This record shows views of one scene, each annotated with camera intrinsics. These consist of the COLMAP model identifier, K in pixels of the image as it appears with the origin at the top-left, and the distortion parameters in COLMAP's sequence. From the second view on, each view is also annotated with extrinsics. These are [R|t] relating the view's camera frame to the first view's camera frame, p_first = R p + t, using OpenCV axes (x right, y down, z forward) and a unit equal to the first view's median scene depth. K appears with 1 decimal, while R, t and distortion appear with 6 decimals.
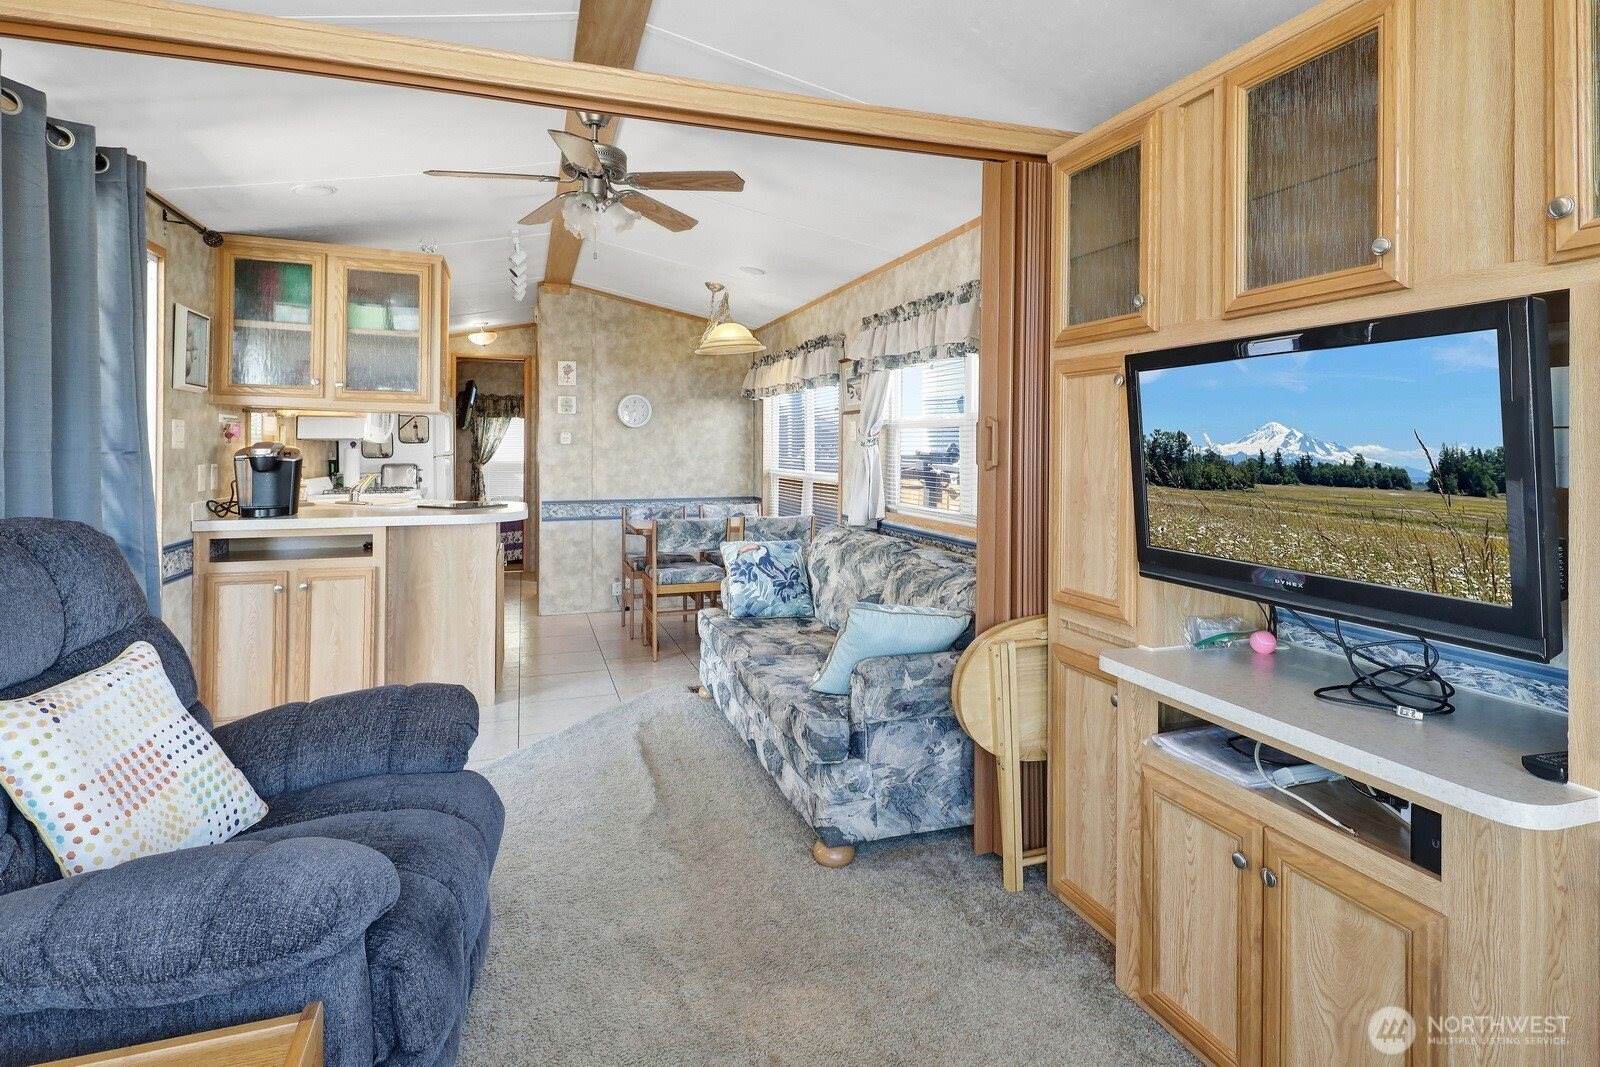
lens RADIAL K [[793.0, 0, 778.9], [0, 793.0, 436.1], [0, 0, 1]] dist [0.012457, -0.008892]
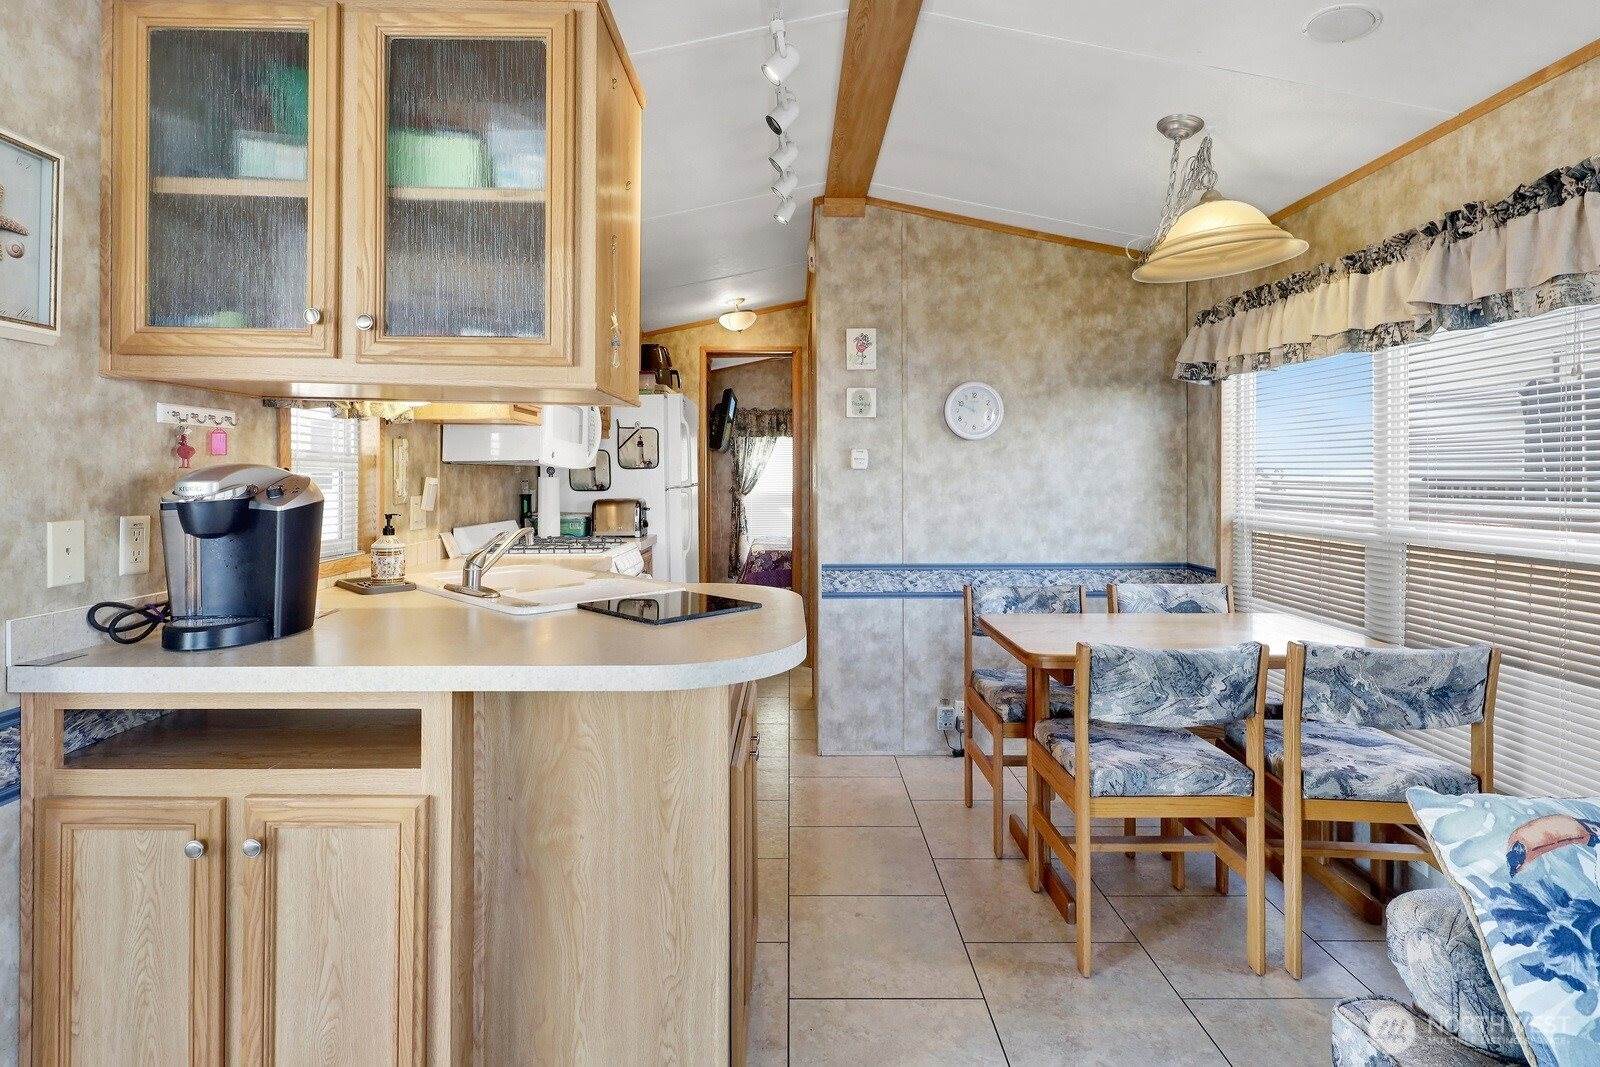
lens RADIAL K [[793.0, 0, 787.8], [0, 793.0, 474.1], [0, 0, 1]] dist [0.012457, -0.008892]
pose [[0.950148, -0.002994, -0.311784, -0.216889], [0.007307, 0.999893, 0.012666, 0.009716], [0.311713, -0.014313, 0.950069, 0.673979]]
